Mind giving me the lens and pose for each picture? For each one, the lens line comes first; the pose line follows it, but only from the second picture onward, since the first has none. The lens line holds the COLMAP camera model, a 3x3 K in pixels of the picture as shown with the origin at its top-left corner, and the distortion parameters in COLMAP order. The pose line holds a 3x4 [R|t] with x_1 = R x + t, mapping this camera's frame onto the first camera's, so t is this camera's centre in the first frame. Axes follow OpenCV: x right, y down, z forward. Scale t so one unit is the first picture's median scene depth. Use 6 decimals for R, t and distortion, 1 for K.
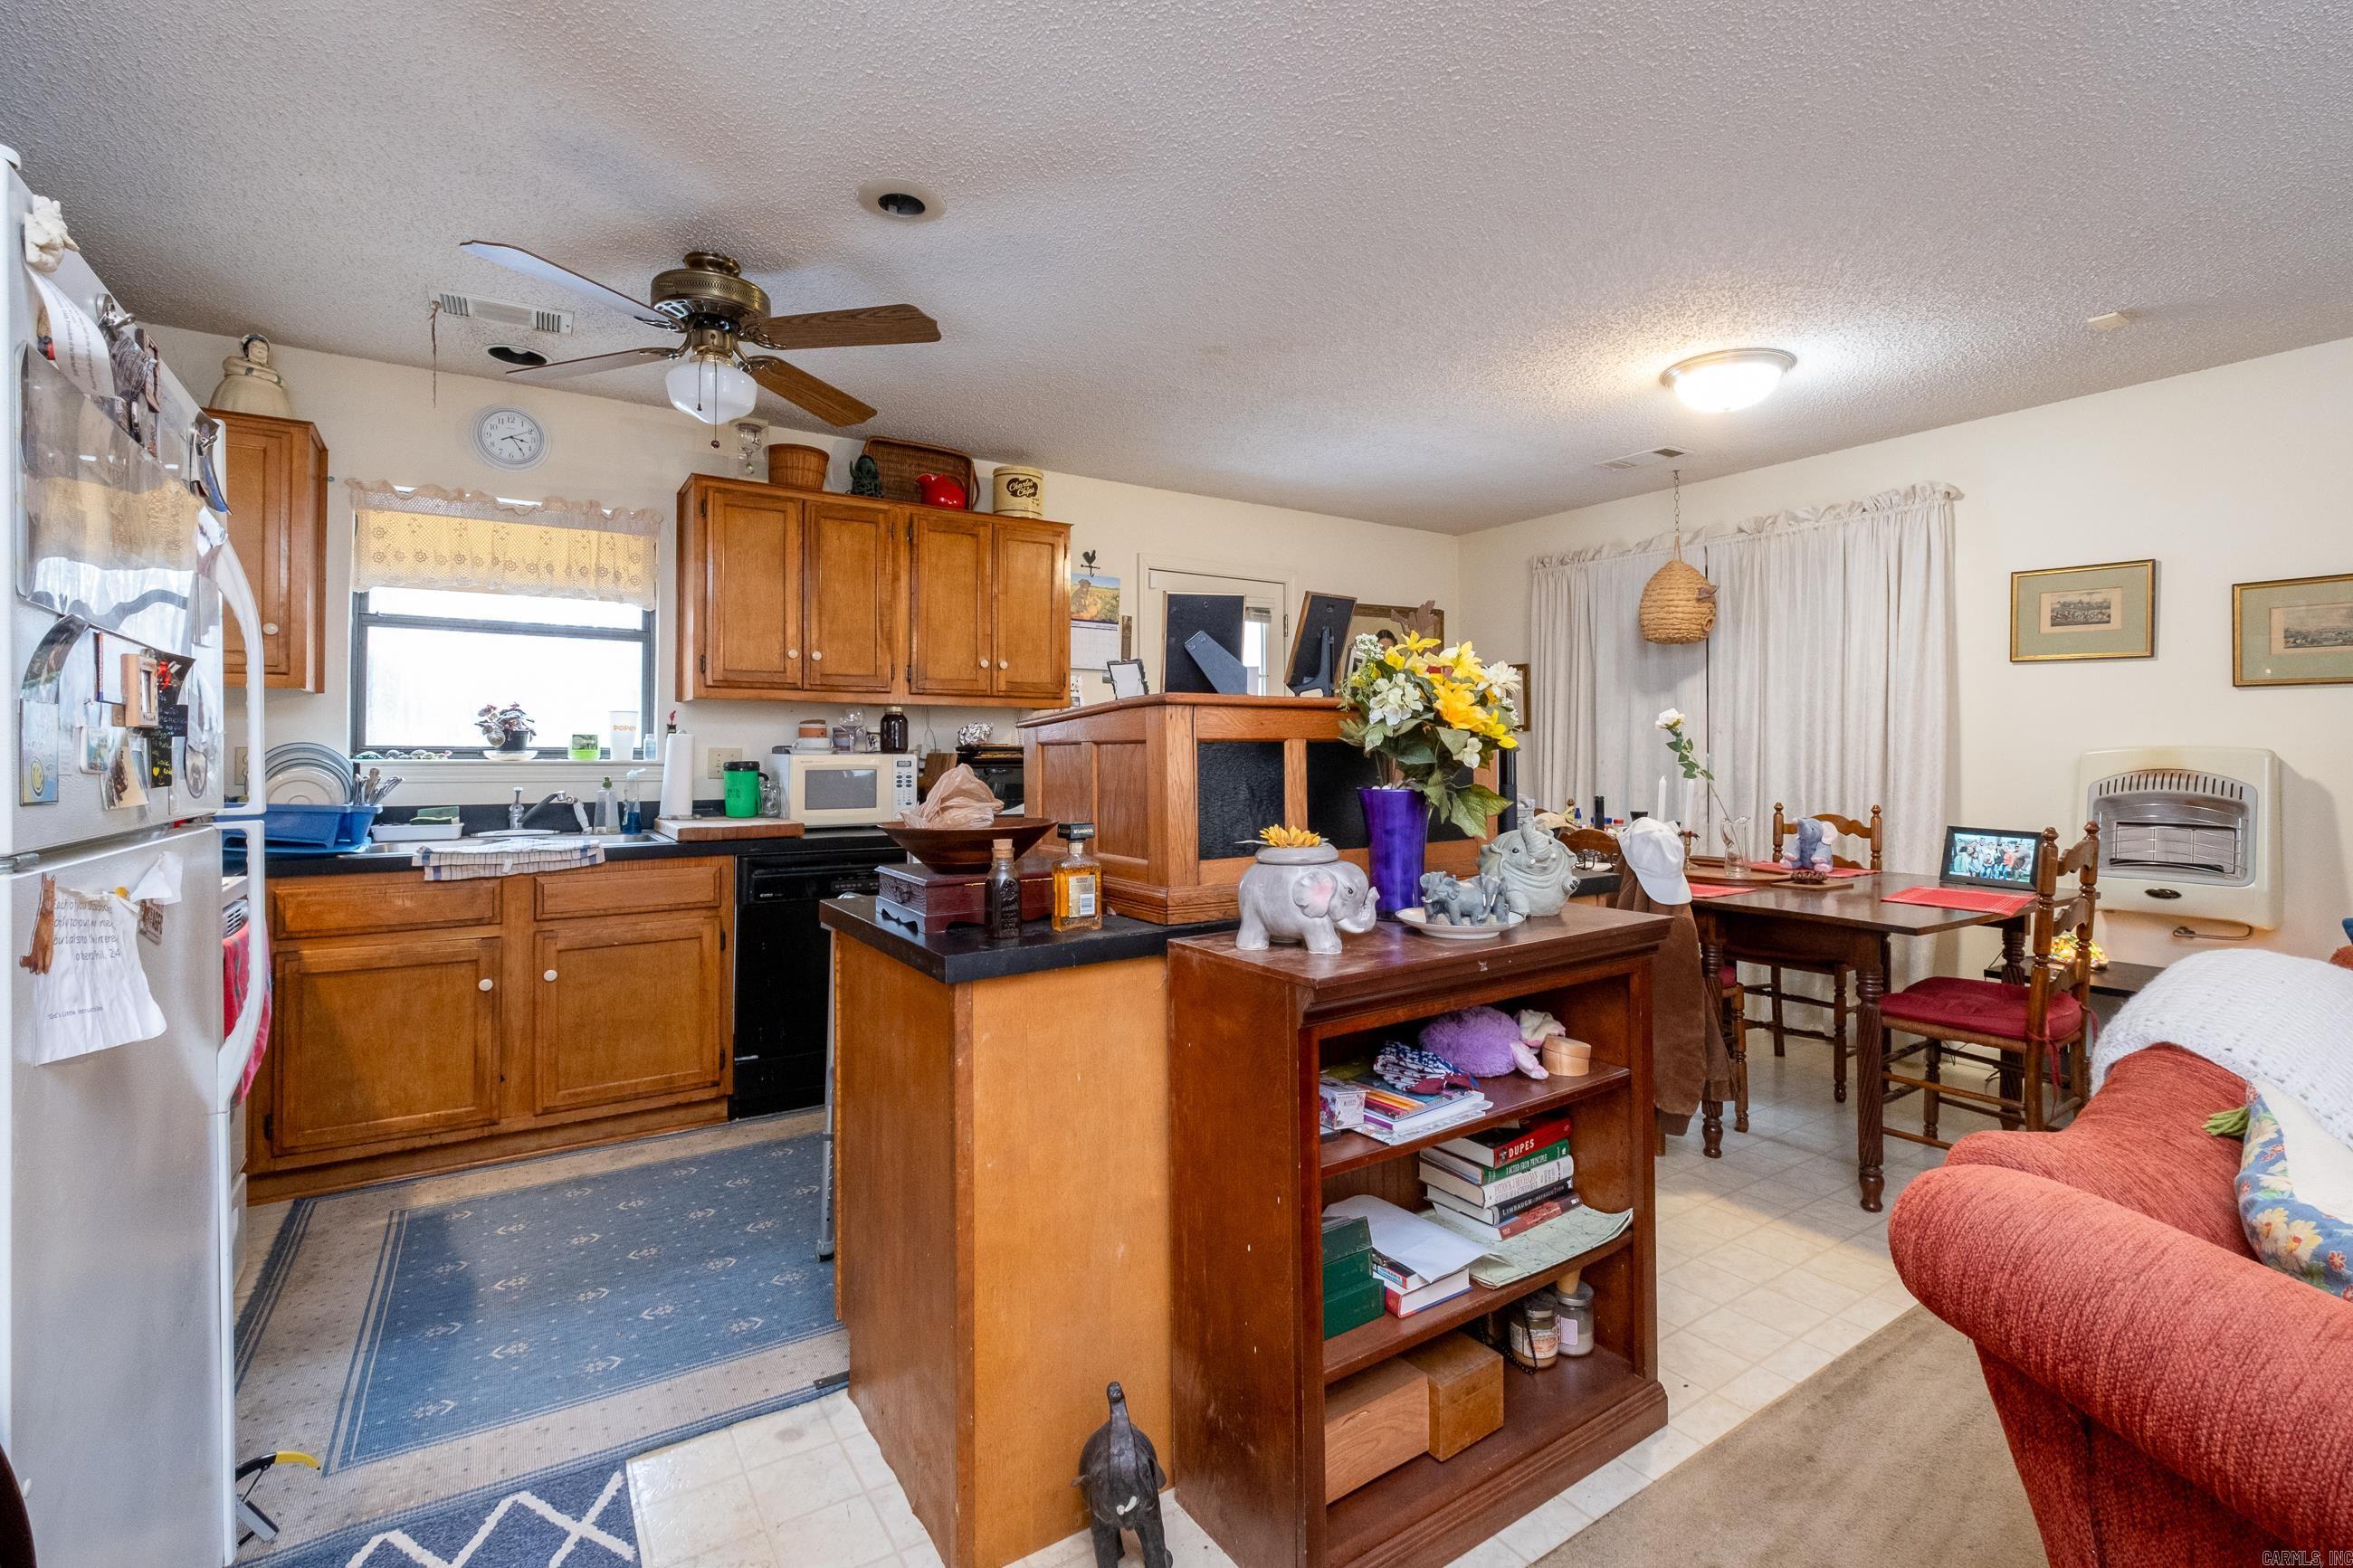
lens RADIAL K [[1053.6, 0, 1190.7], [0, 1053.6, 733.7], [0, 0, 1]] dist [-0.000209, -0.000424]
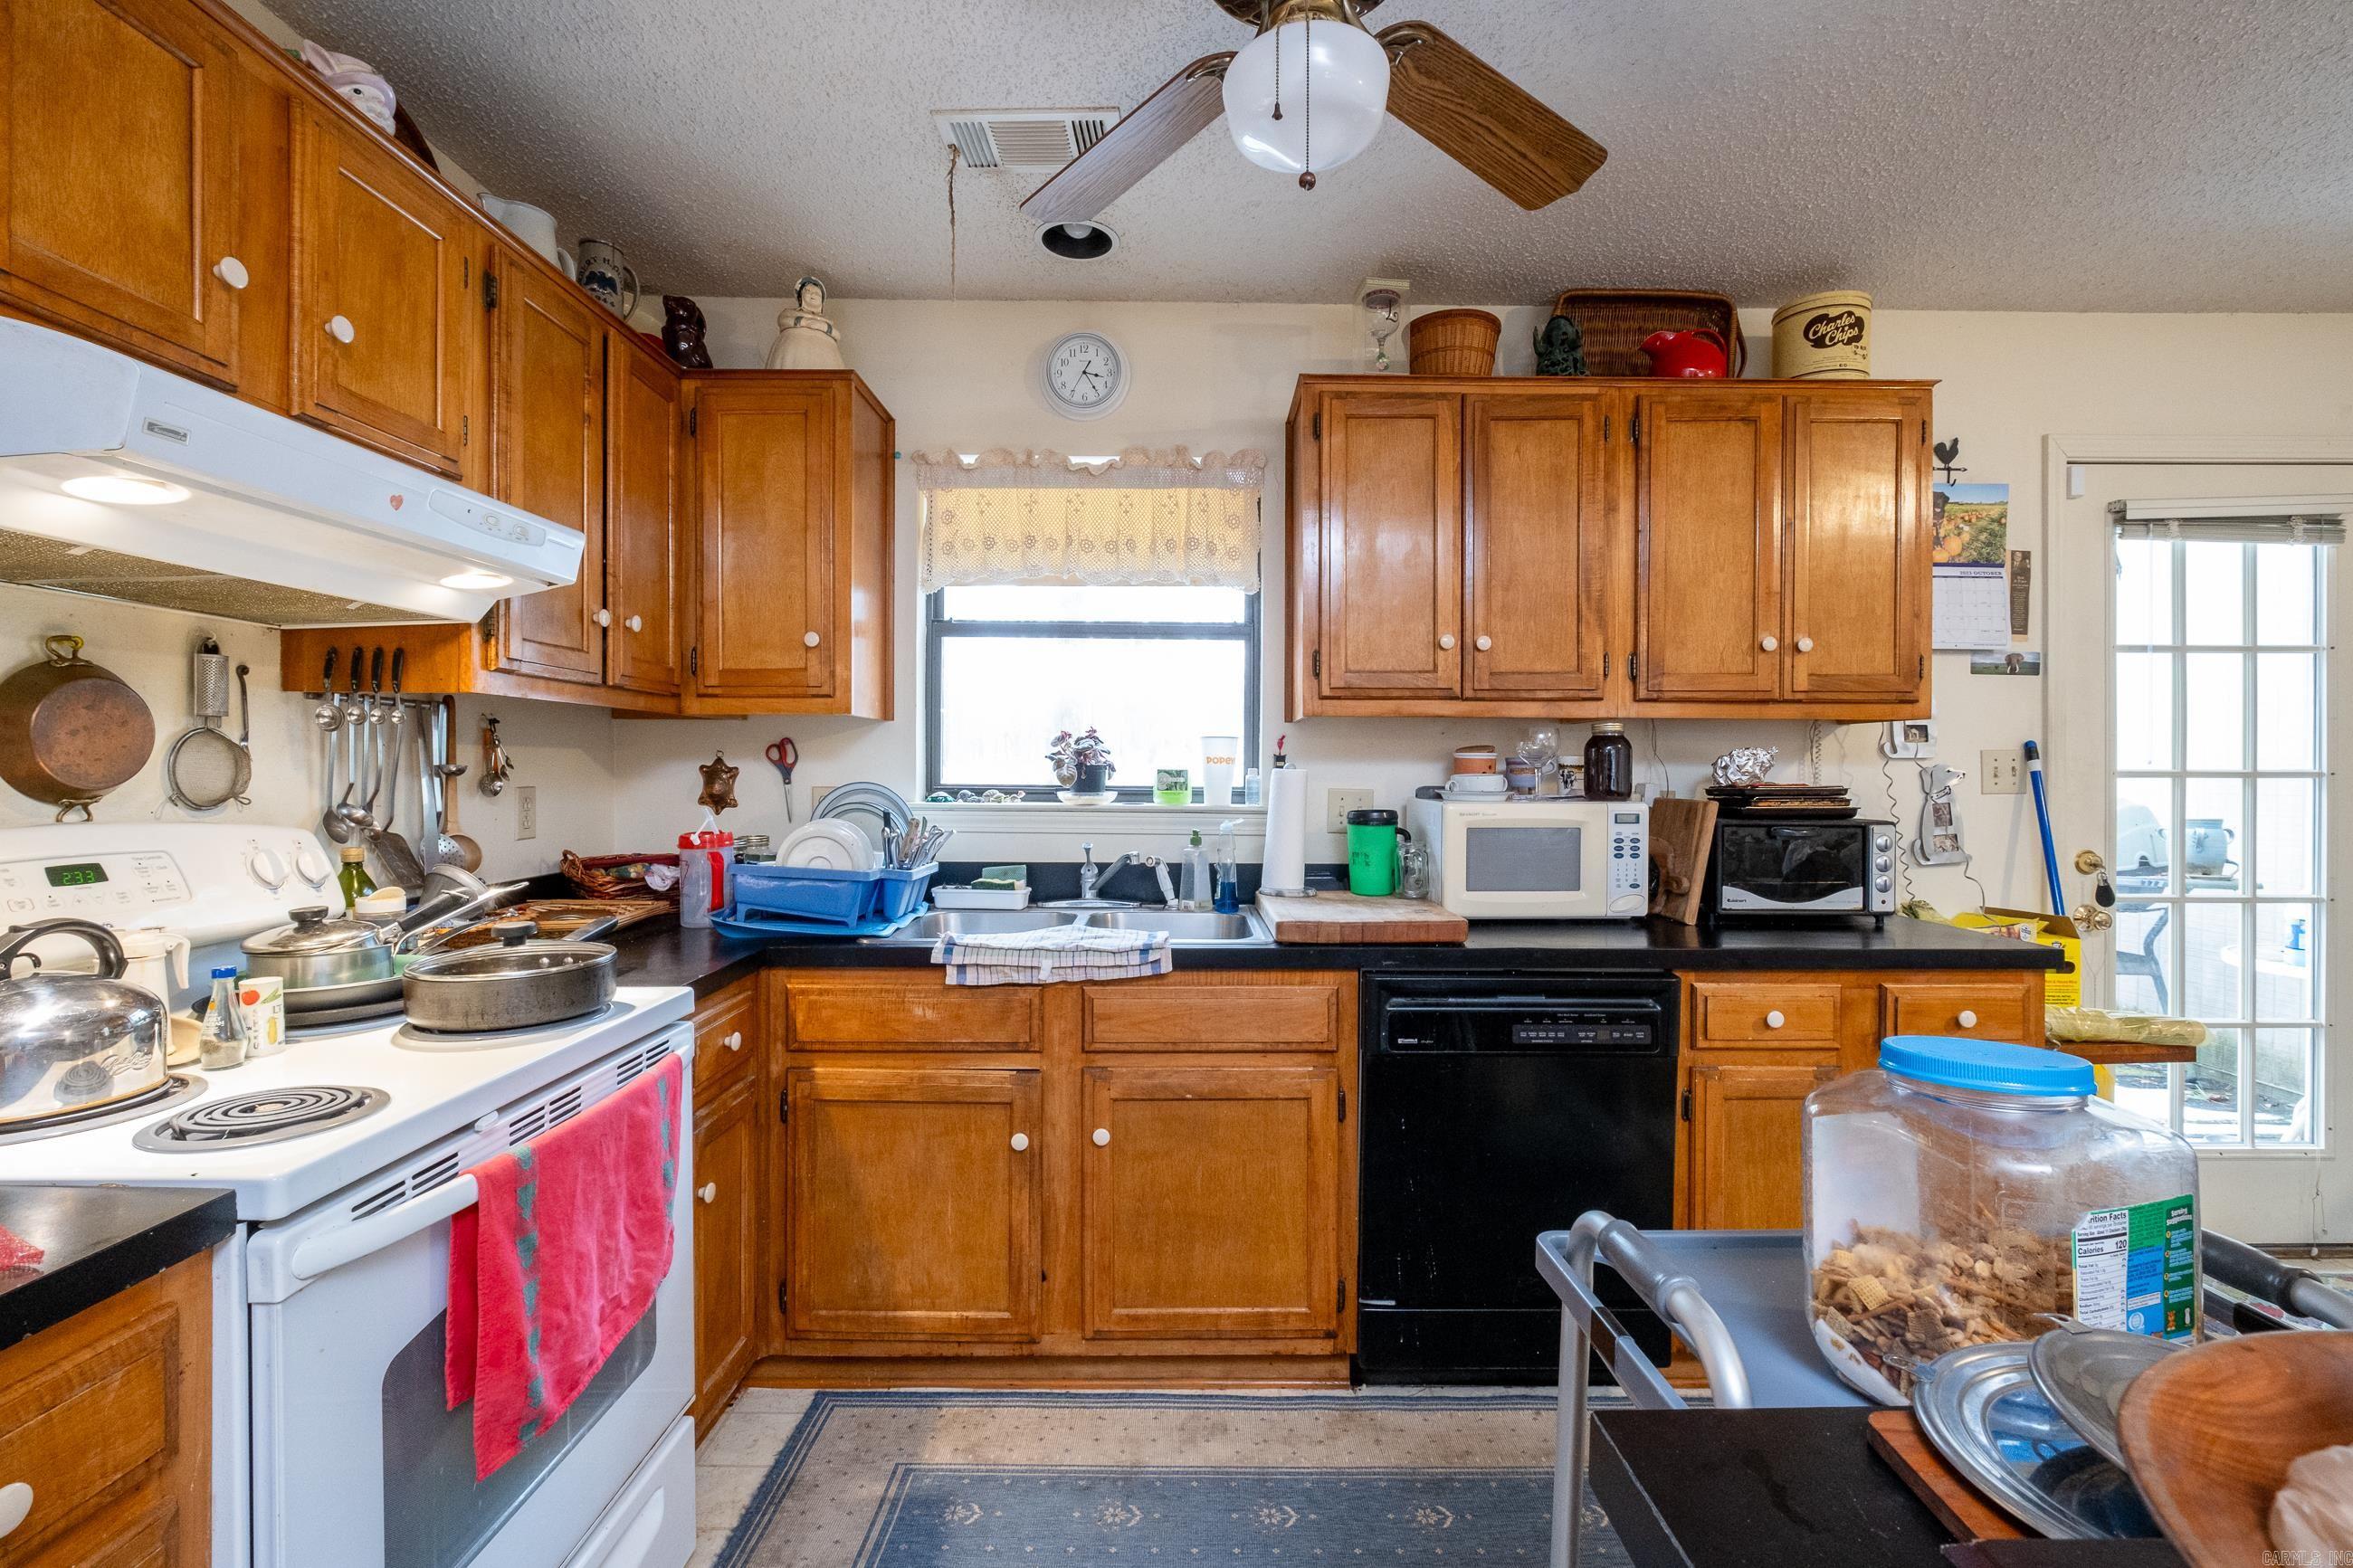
lens RADIAL K [[1053.4, 0, 1201.0], [0, 1053.4, 779.6], [0, 0, 1]] dist [-0.003778, -0.000253]
pose [[0.839003, 0.007752, -0.544071, -0.171092], [0.005937, 0.999709, 0.023399, -0.009788], [0.544094, -0.022862, 0.838713, 0.422525]]
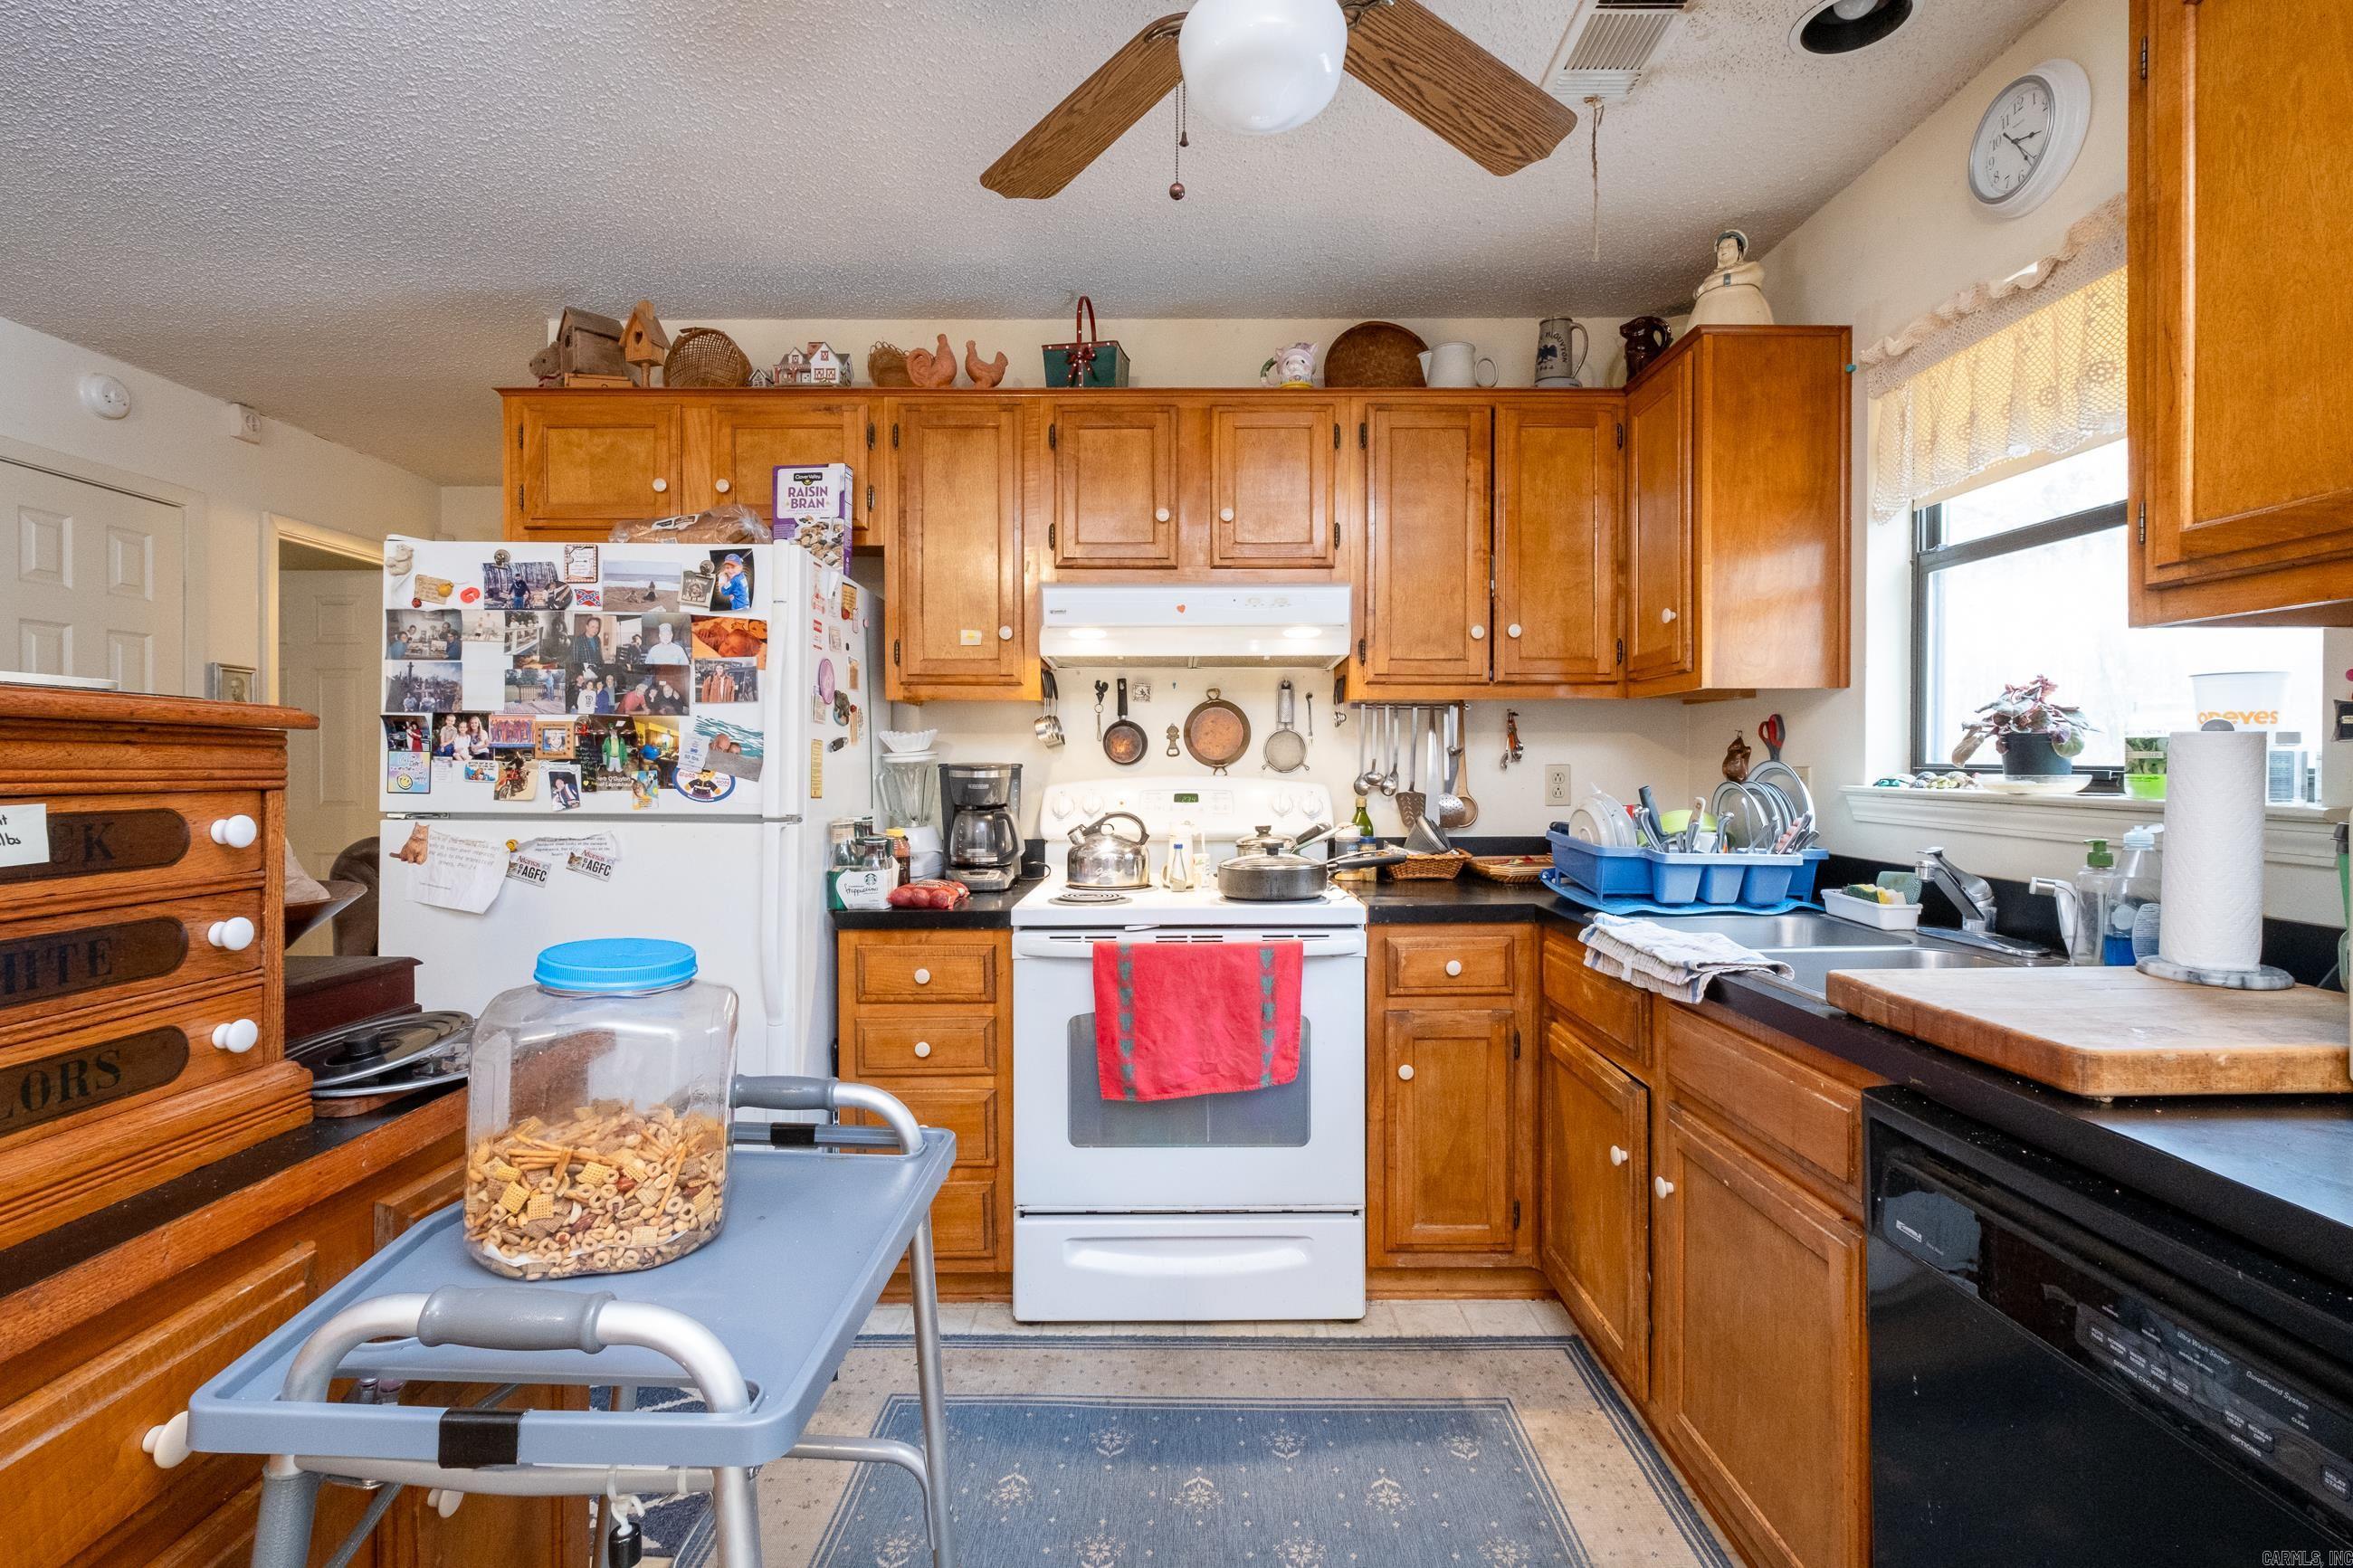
lens RADIAL K [[1073.5, 0, 1179.6], [0, 1073.5, 762.0], [0, 0, 1]] dist [-0.002503, -0.000122]
pose [[-0.553222, -0.001168, -0.833033, -0.005311], [0.012840, 0.999868, -0.009929, 0.010510], [0.832935, -0.016189, -0.553134, 0.970113]]
